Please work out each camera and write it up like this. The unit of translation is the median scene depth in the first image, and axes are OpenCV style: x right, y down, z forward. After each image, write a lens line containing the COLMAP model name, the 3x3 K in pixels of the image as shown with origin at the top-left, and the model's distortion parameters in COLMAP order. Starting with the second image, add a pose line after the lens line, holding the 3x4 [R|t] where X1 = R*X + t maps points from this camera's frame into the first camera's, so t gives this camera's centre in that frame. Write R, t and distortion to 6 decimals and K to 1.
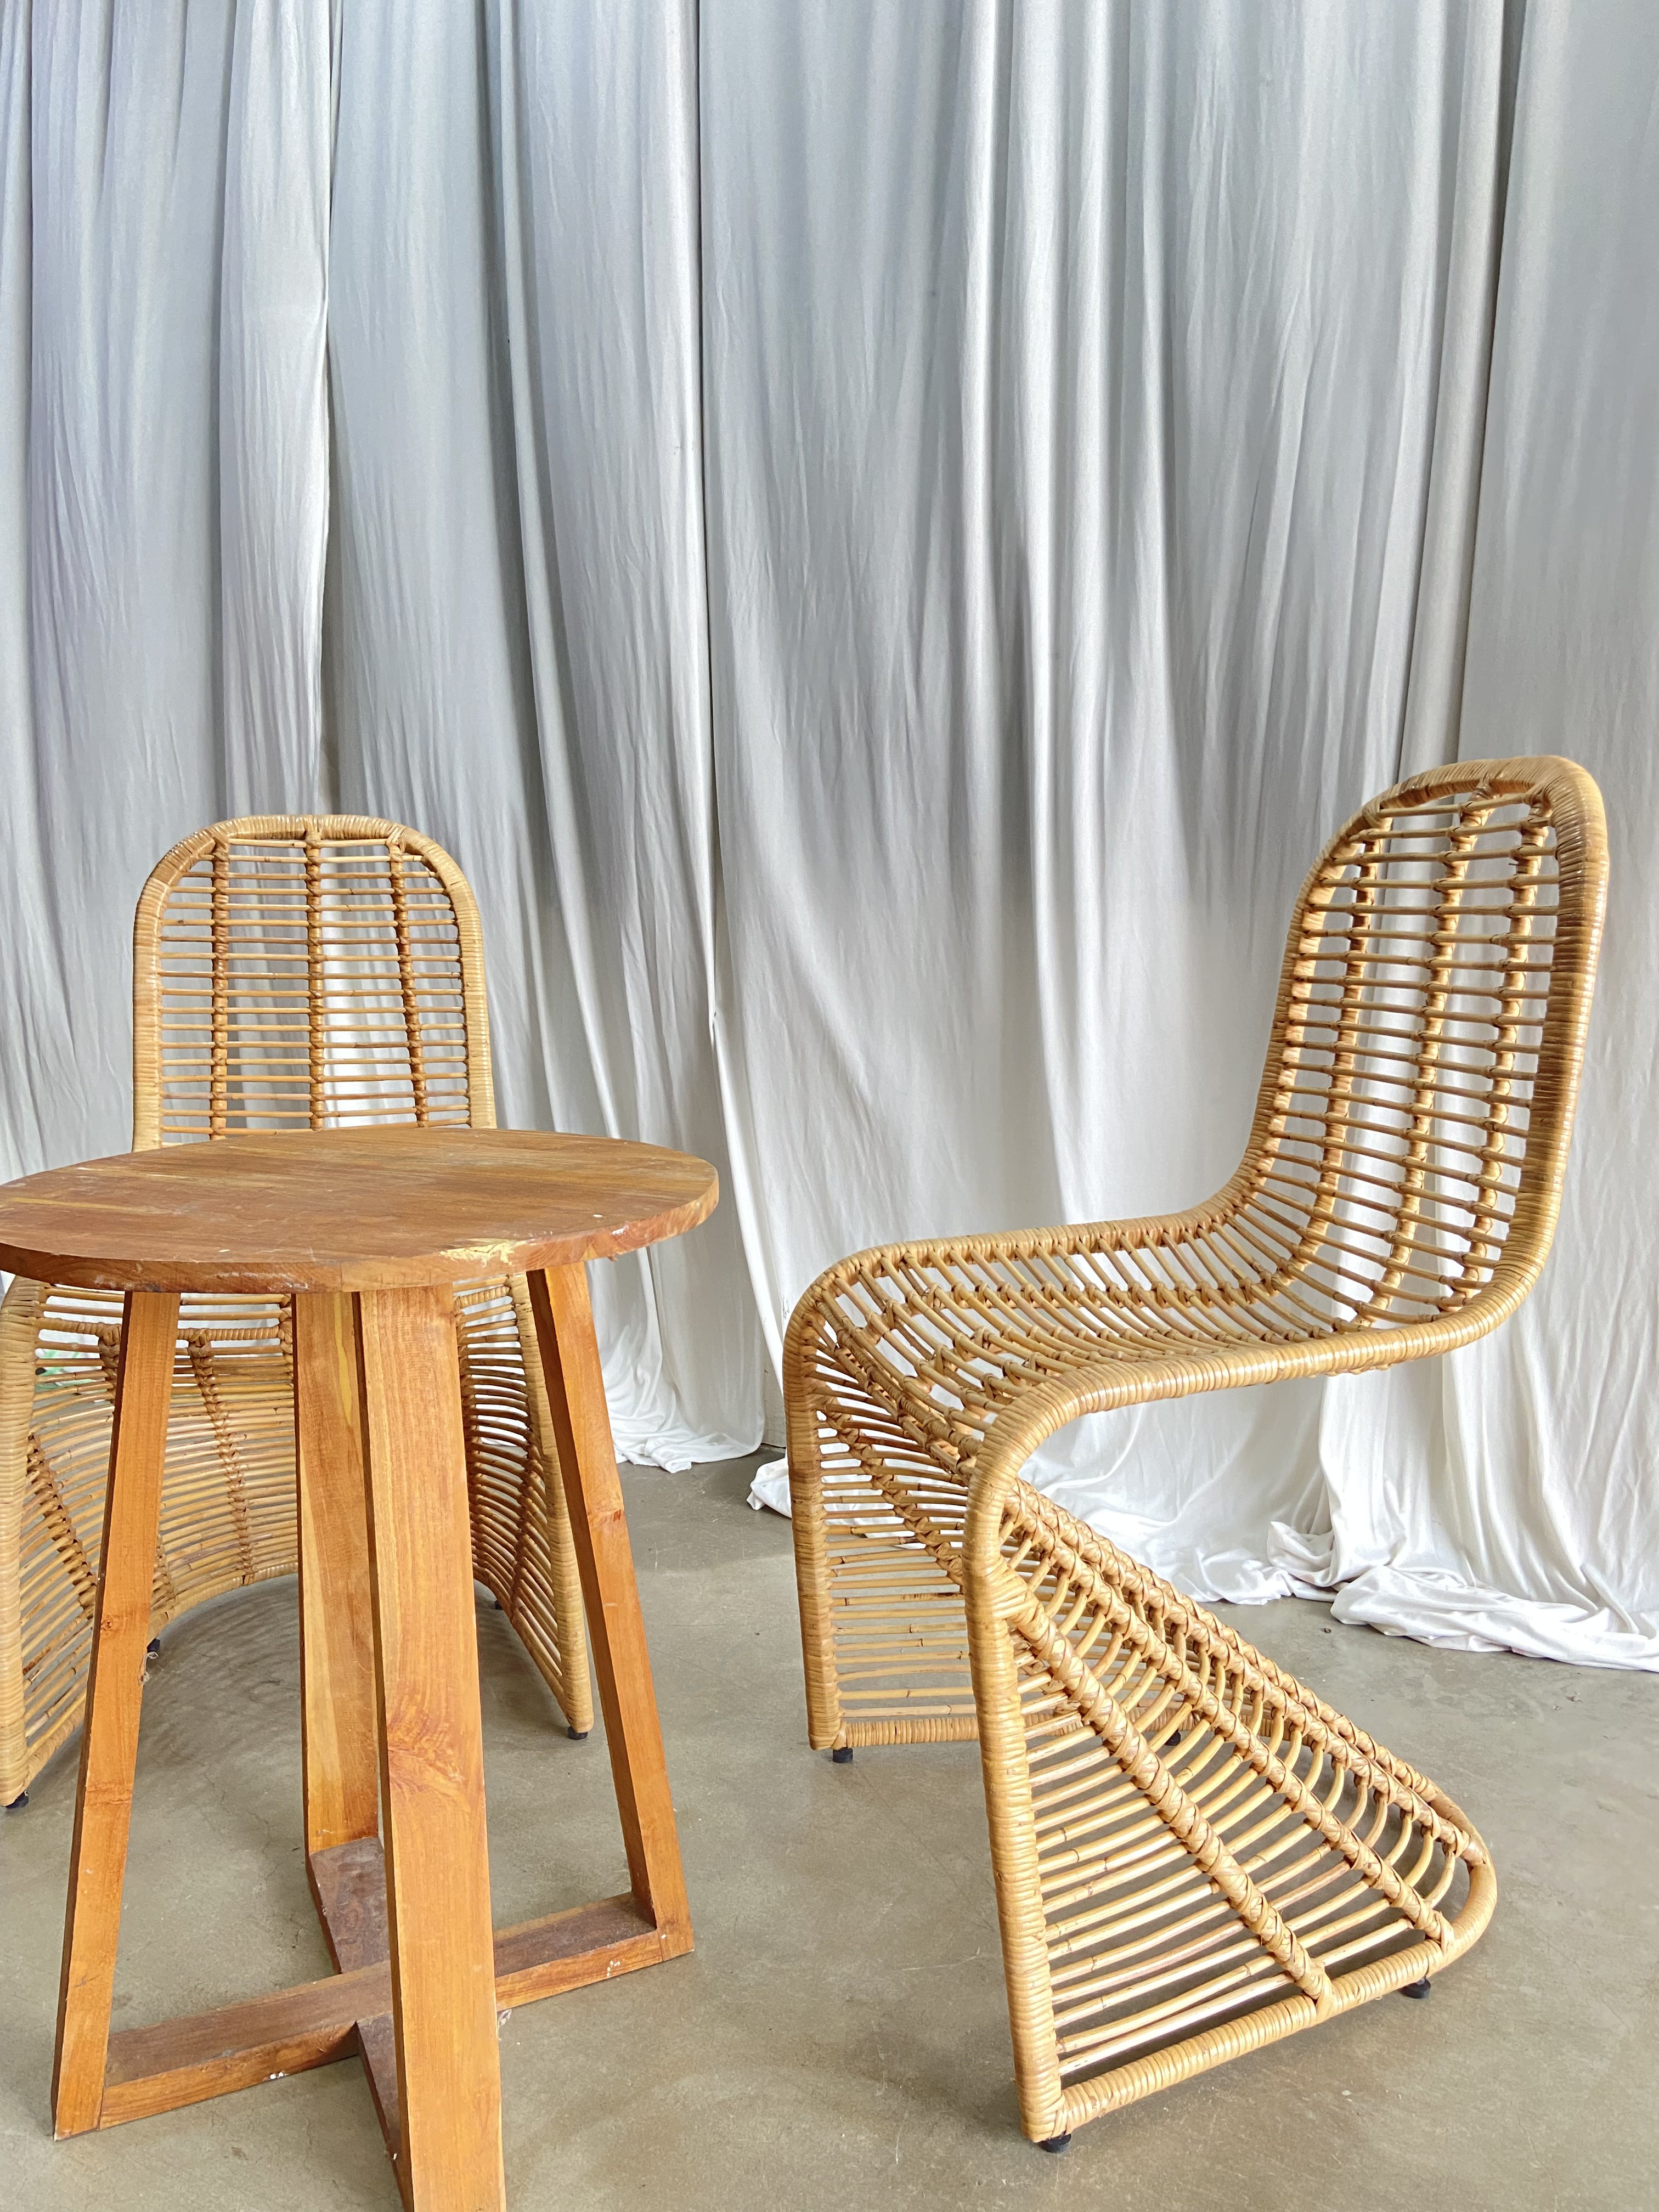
lens RADIAL K [[1676.1, 0, 834.9], [0, 1676.1, 1101.5], [0, 0, 1]] dist [0.092092, -0.113455]
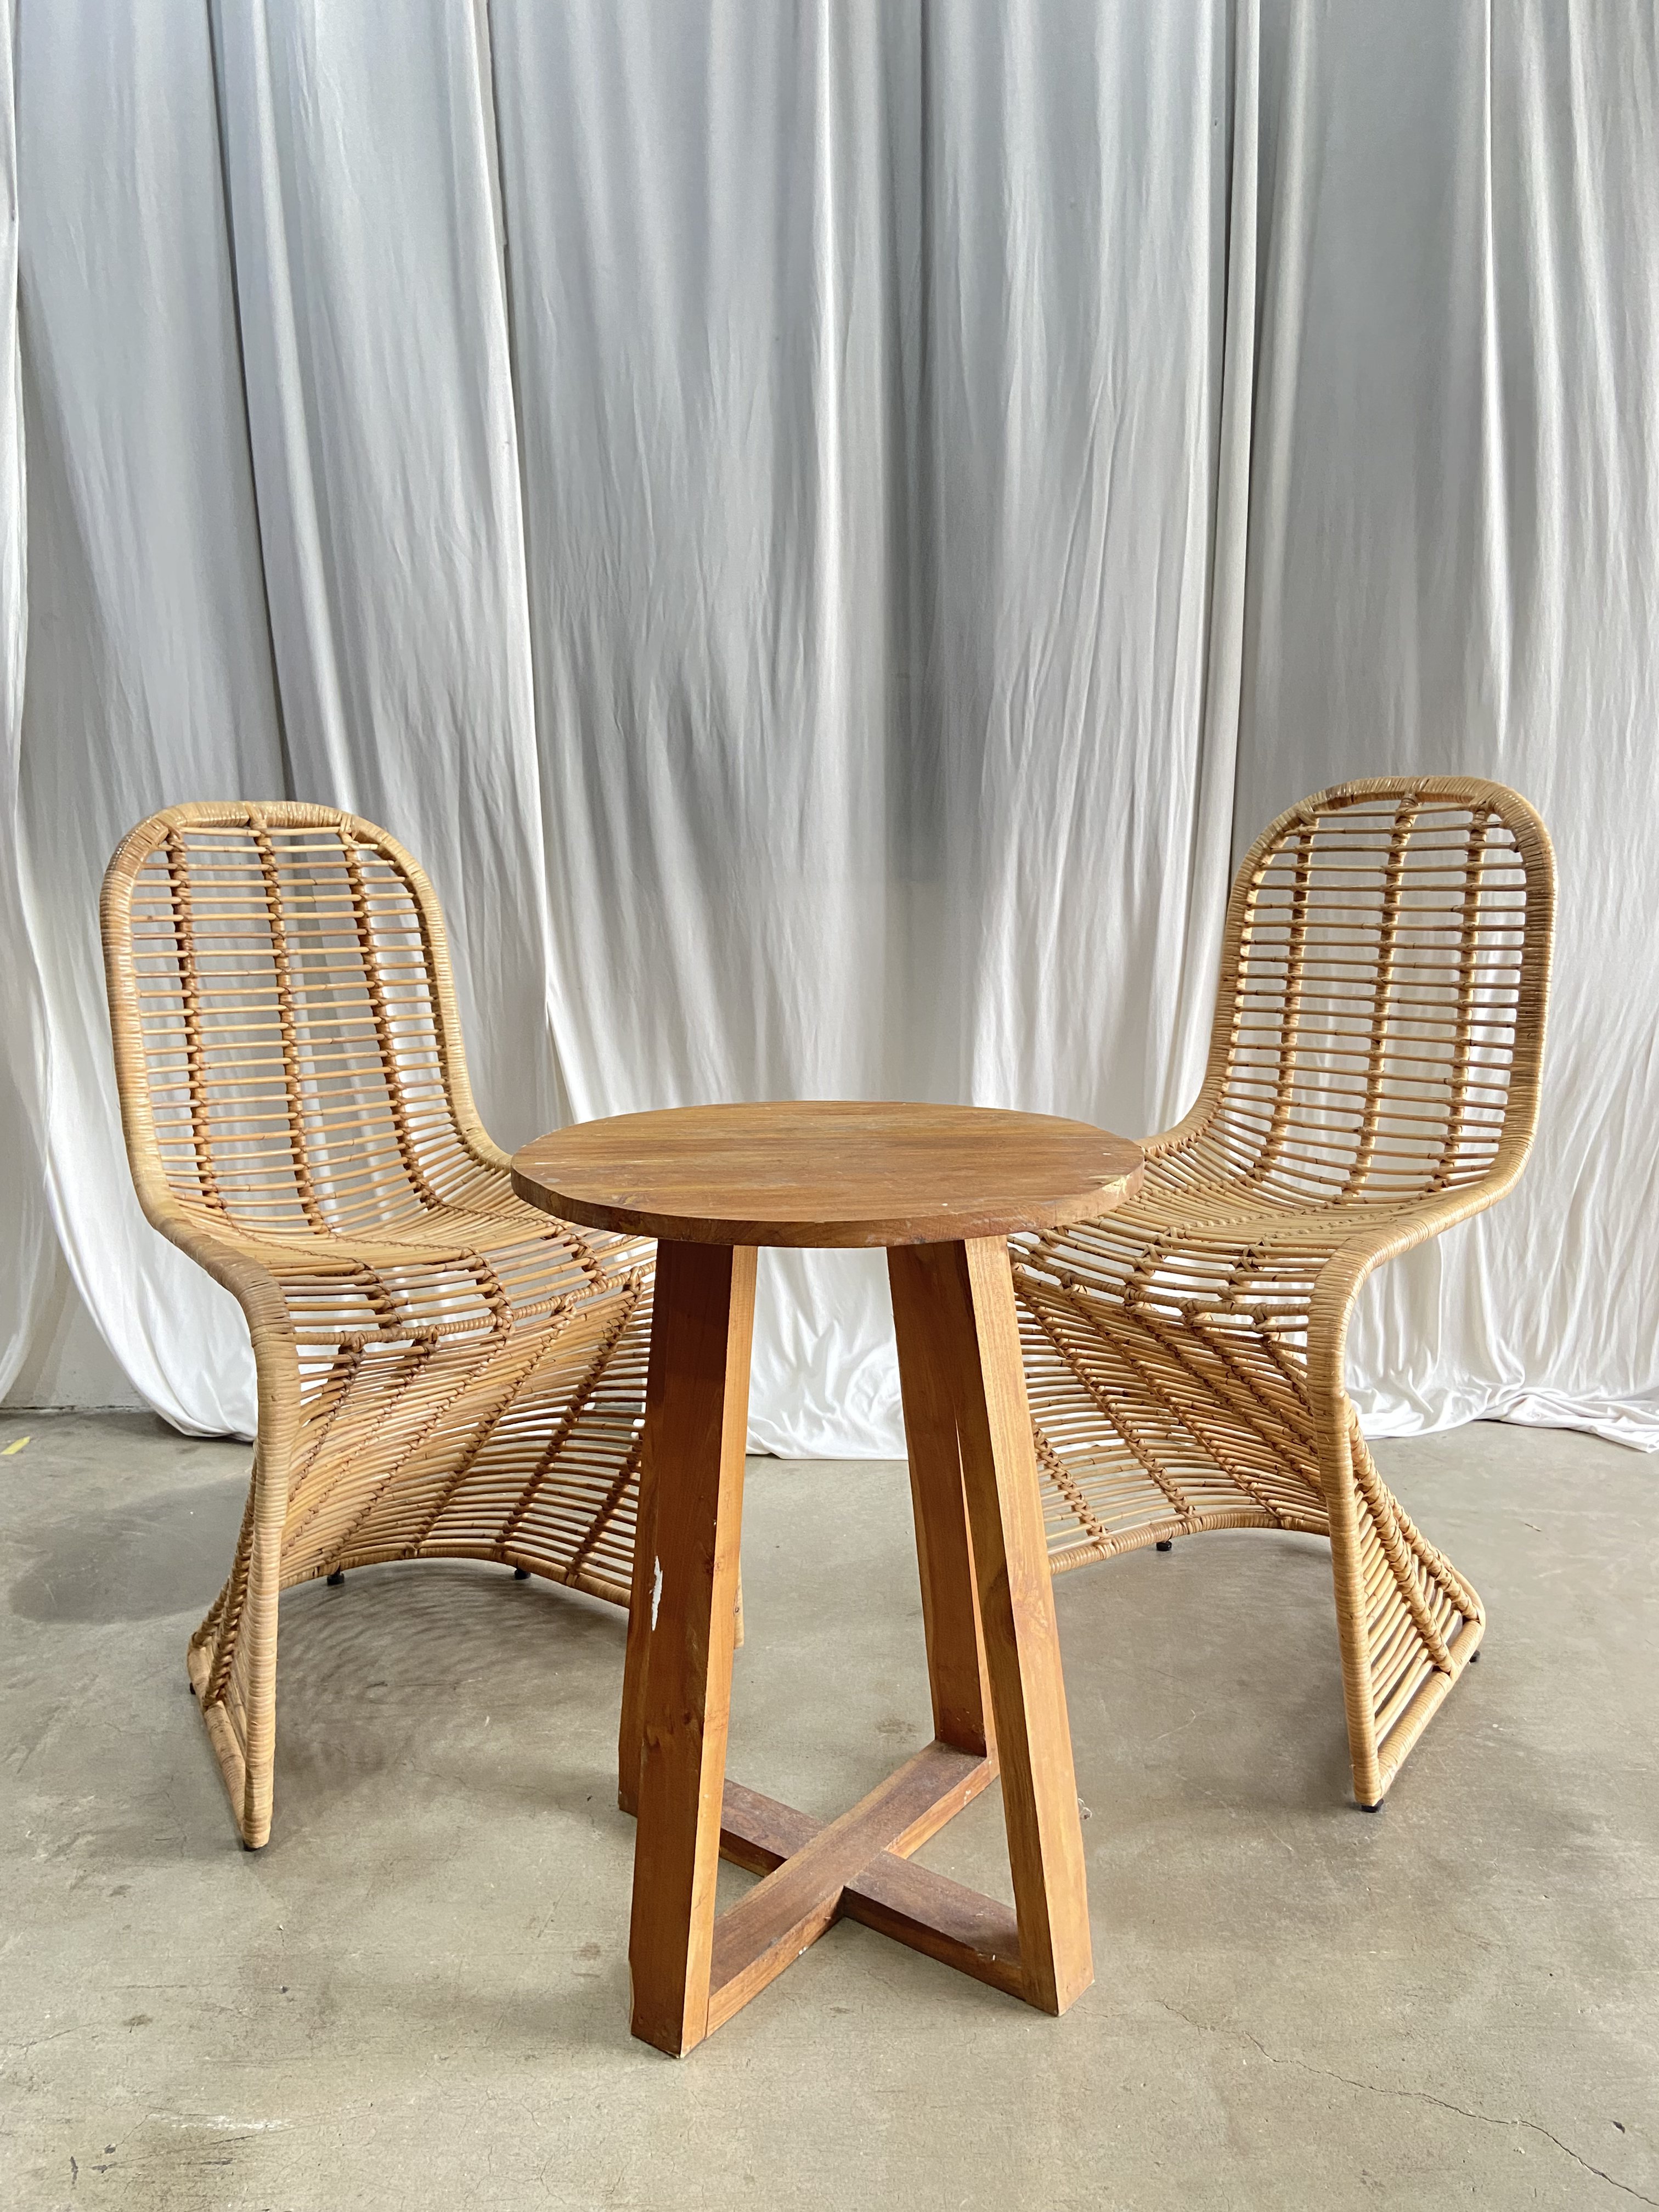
lens RADIAL K [[1676.1, 0, 828.2], [0, 1676.1, 1104.5], [0, 0, 1]] dist [0.092092, -0.113455]
pose [[0.883142, -0.076753, 0.462784, -0.639052], [0.065549, 0.997036, 0.040270, -0.022096], [-0.464503, -0.005229, 0.885556, 0.004247]]
